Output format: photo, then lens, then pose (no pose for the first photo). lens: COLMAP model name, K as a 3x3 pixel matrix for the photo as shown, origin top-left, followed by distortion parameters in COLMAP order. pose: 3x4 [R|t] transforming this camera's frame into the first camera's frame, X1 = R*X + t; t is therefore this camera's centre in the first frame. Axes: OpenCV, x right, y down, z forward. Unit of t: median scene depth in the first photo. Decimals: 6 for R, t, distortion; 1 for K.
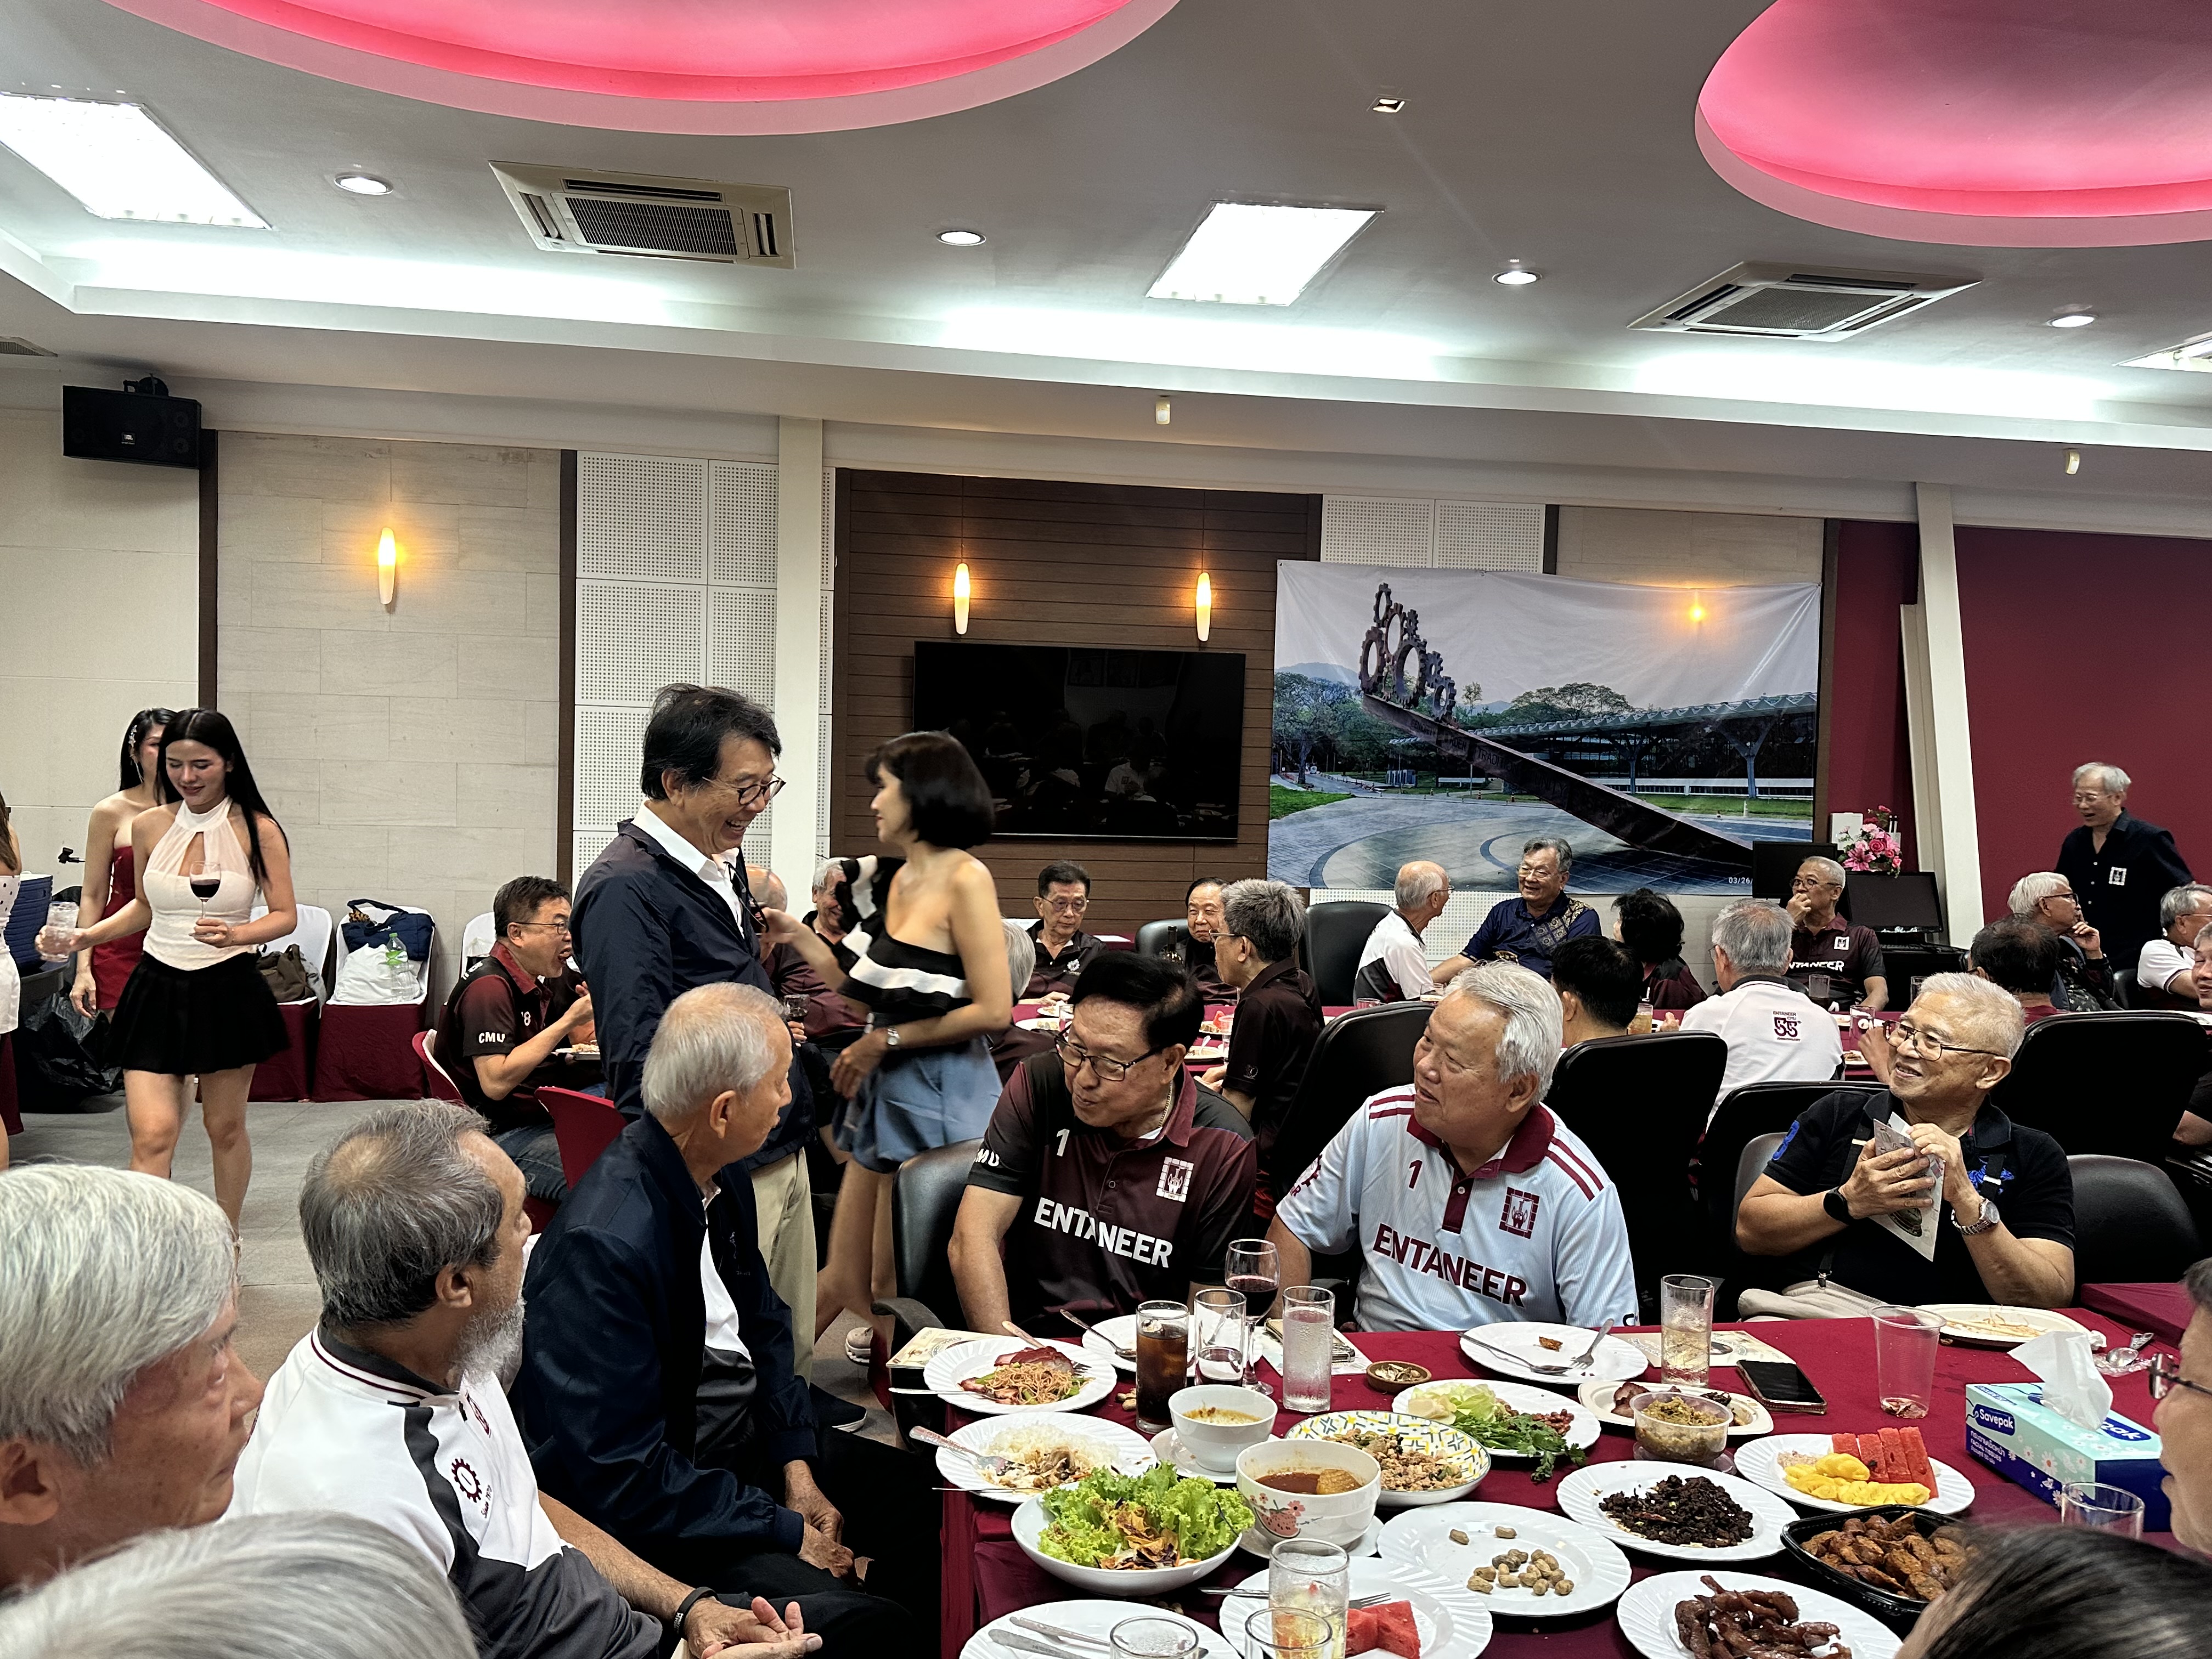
lens RADIAL K [[1691.3, 0, 1123.5], [0, 1691.3, 847.7], [0, 0, 1]] dist [0.103822, -0.029467]
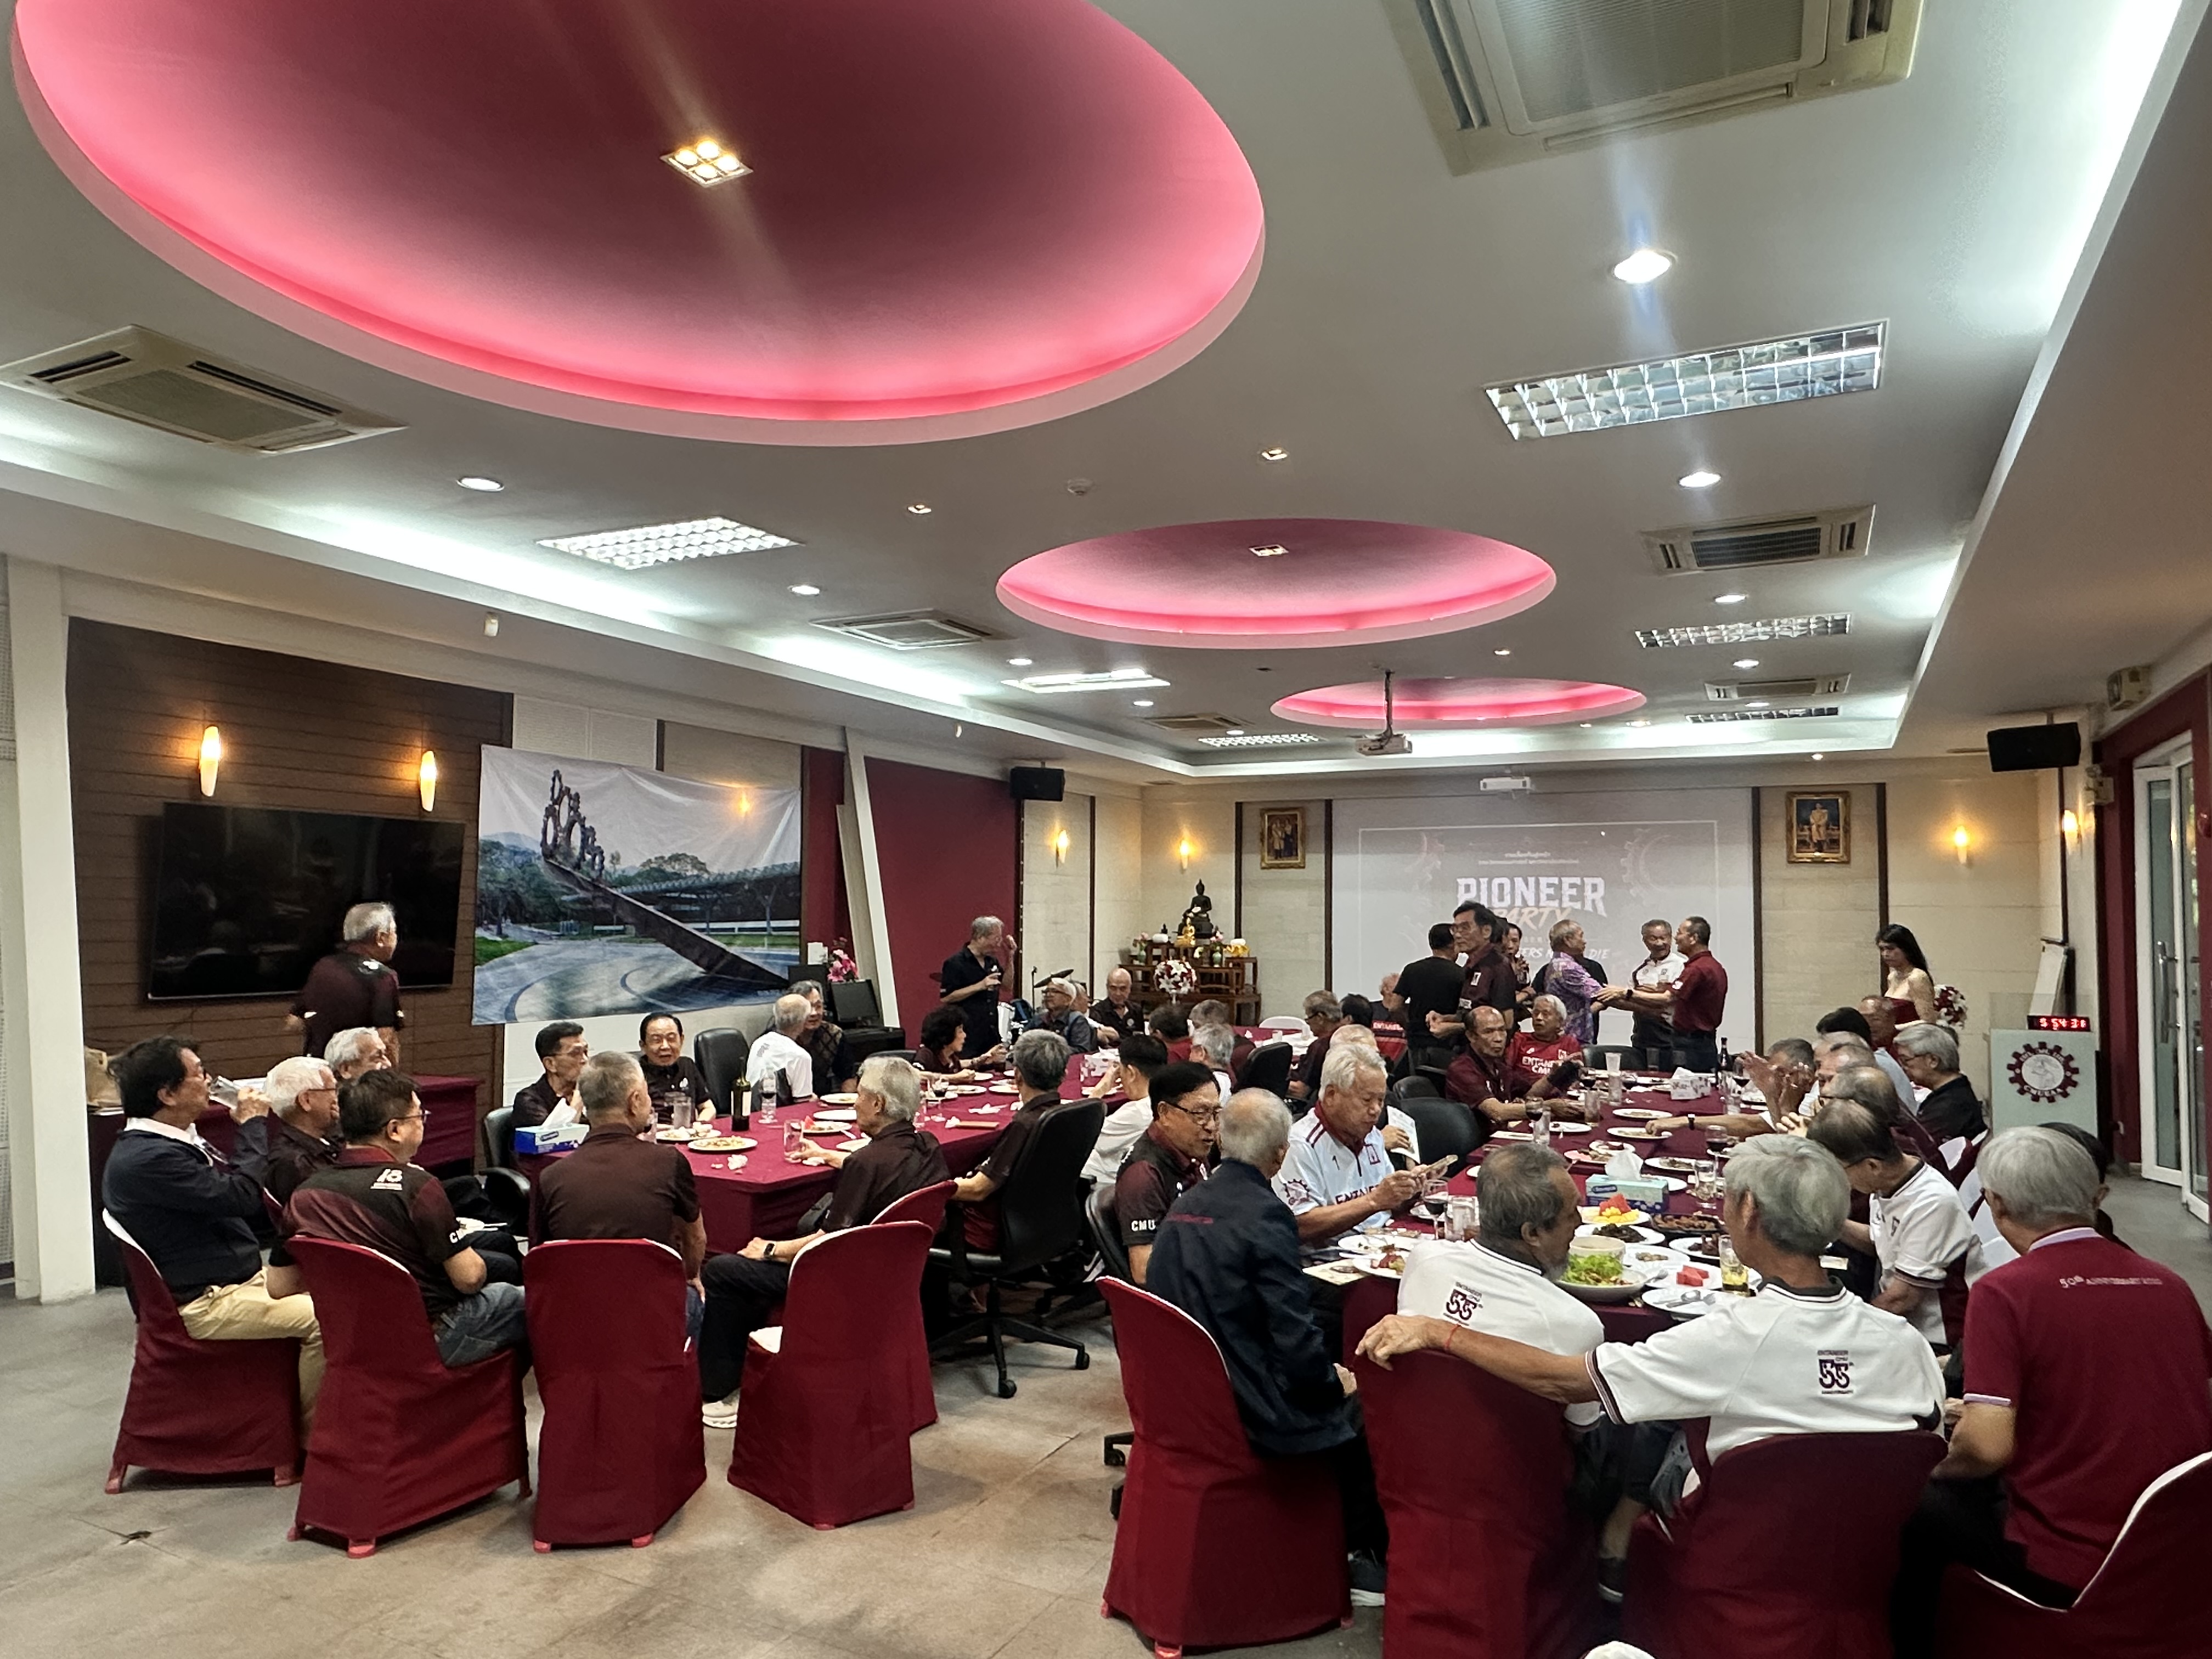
lens RADIAL K [[1411.6, 0, 1082.4], [0, 1411.6, 839.0], [0, 0, 1]] dist [-0.006229, -0.002214]
pose [[0.609050, 0.024638, 0.792749, -0.420797], [0.035249, 0.997689, -0.058088, -0.032328], [-0.792348, 0.063322, 0.606774, 0.079697]]
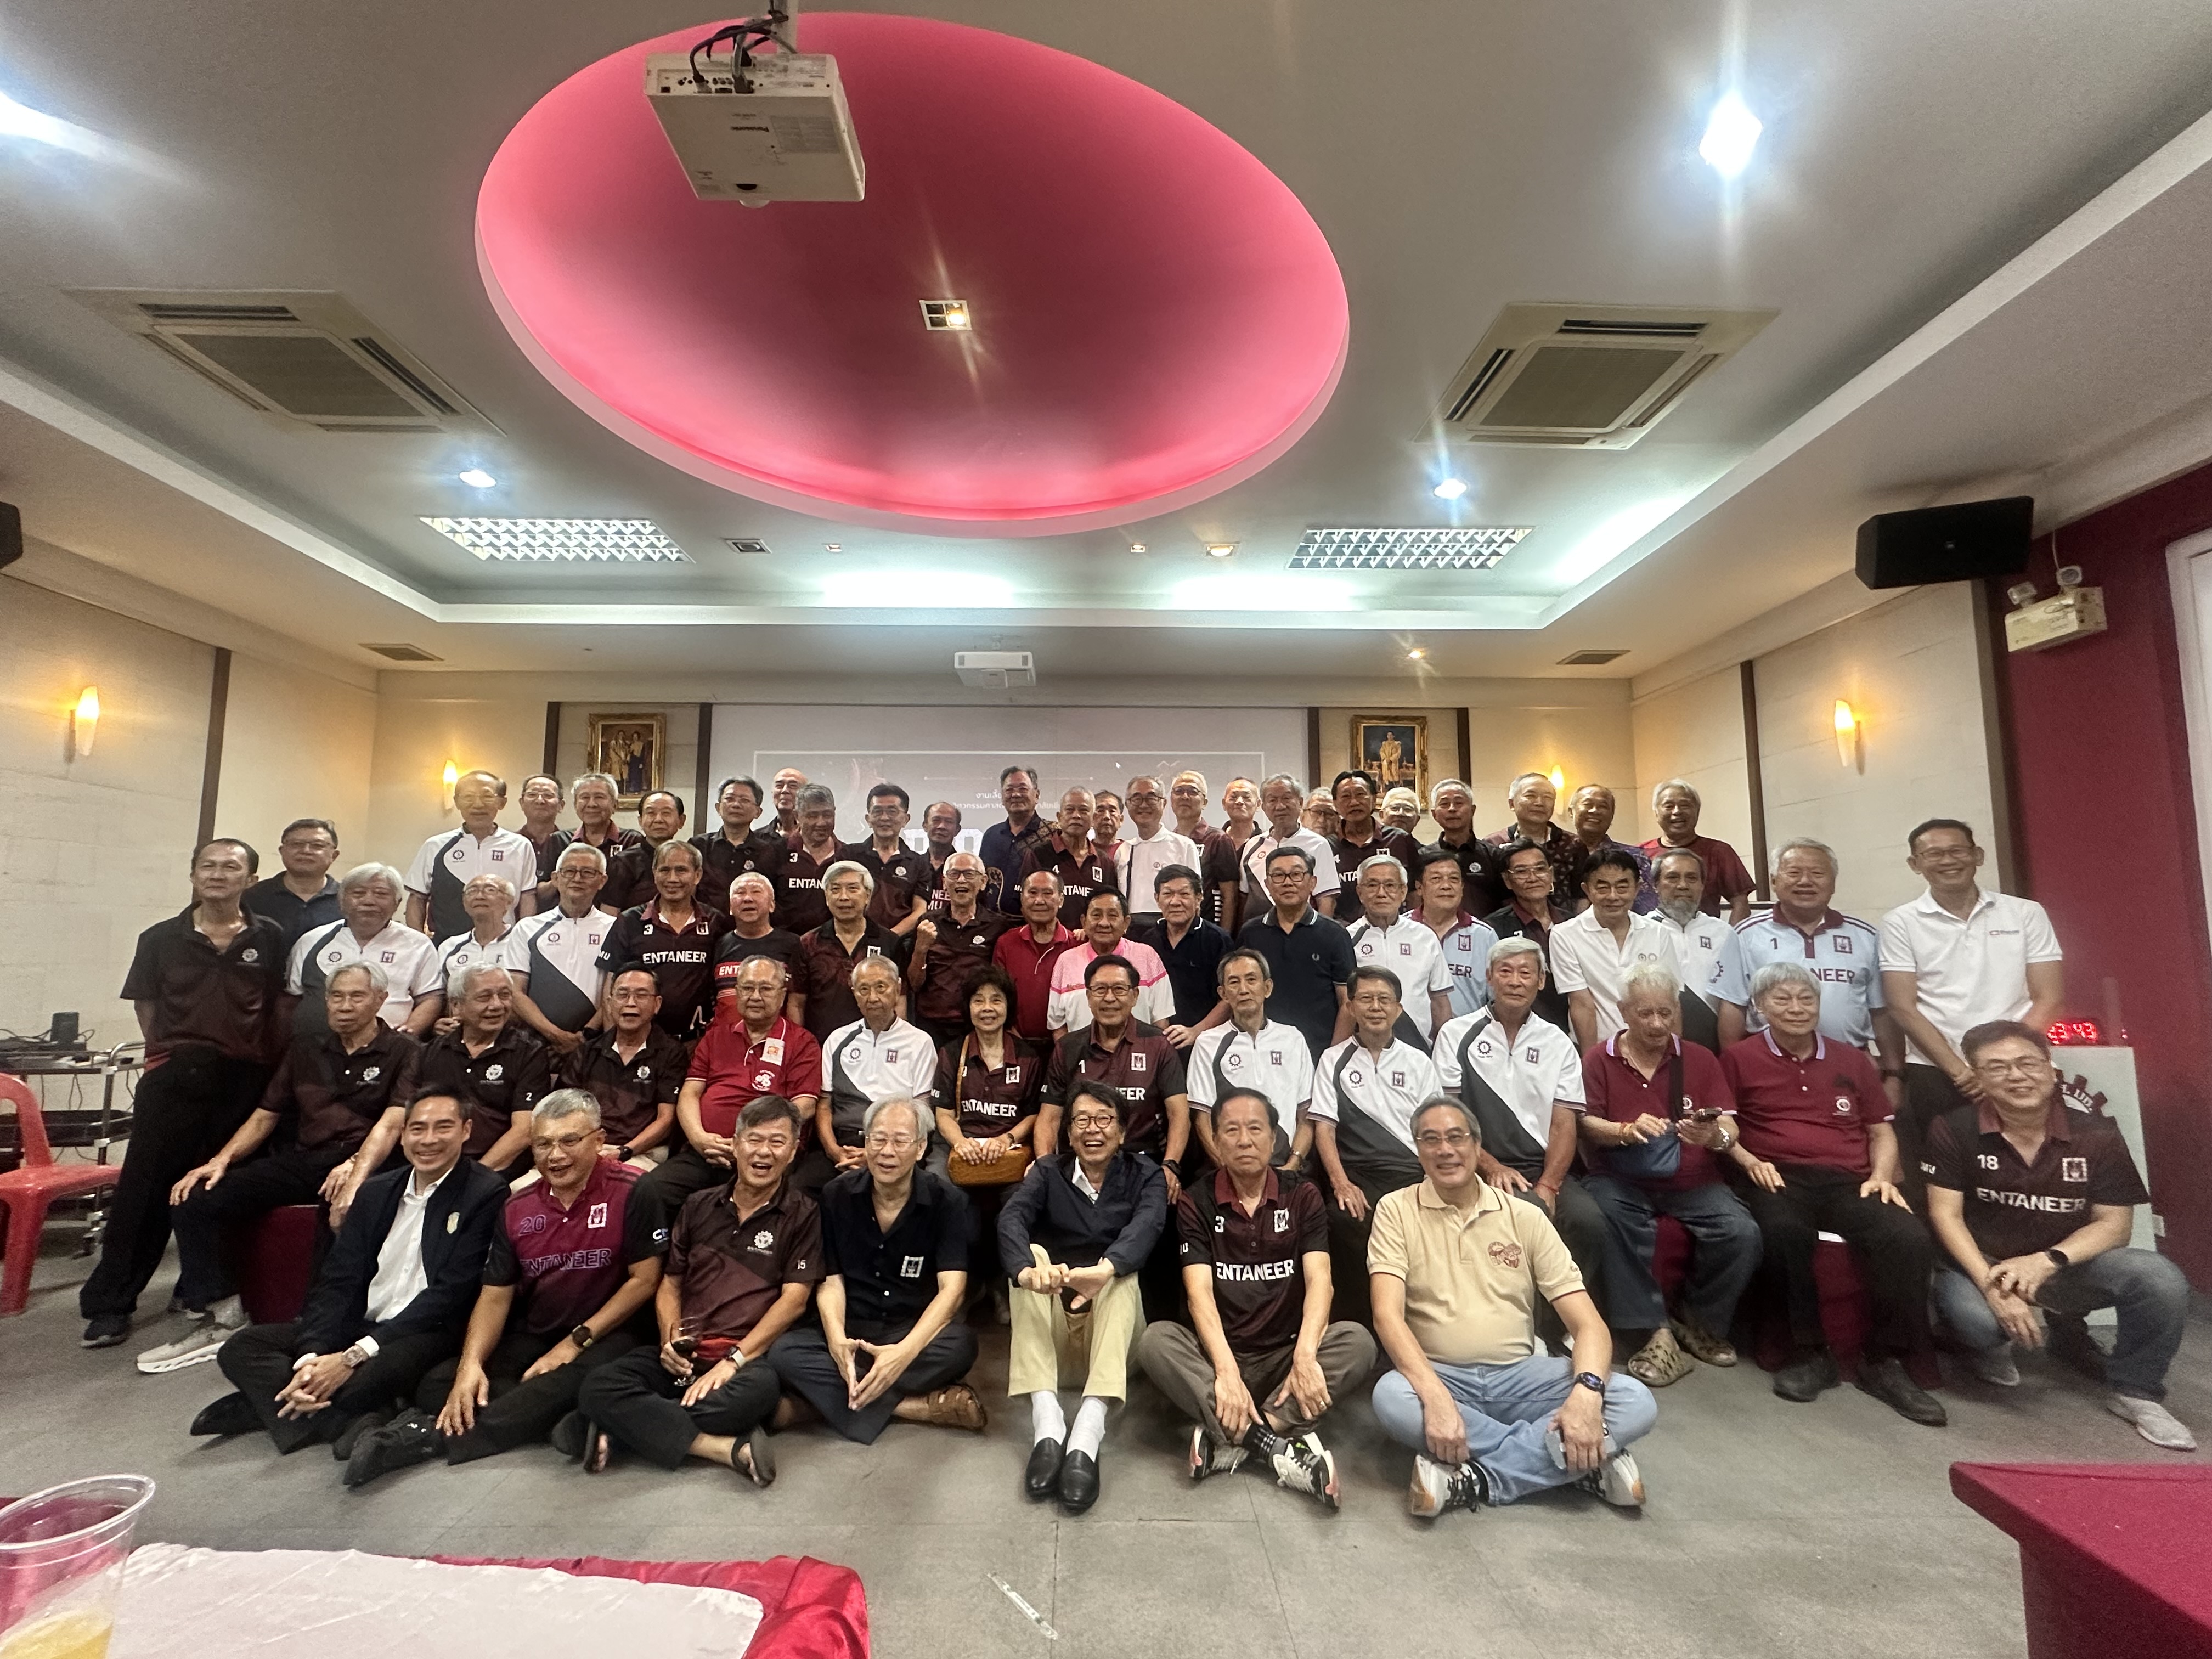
lens RADIAL K [[1001.9, 0, 1107.0], [0, 1001.9, 830.2], [0, 0, 1]] dist [-0.001058, 0.000826]
pose [[0.156525, 0.088426, 0.983708, 0.436210], [0.040232, 0.994587, -0.095806, 0.014885], [-0.986854, 0.054572, 0.152120, 0.471841]]
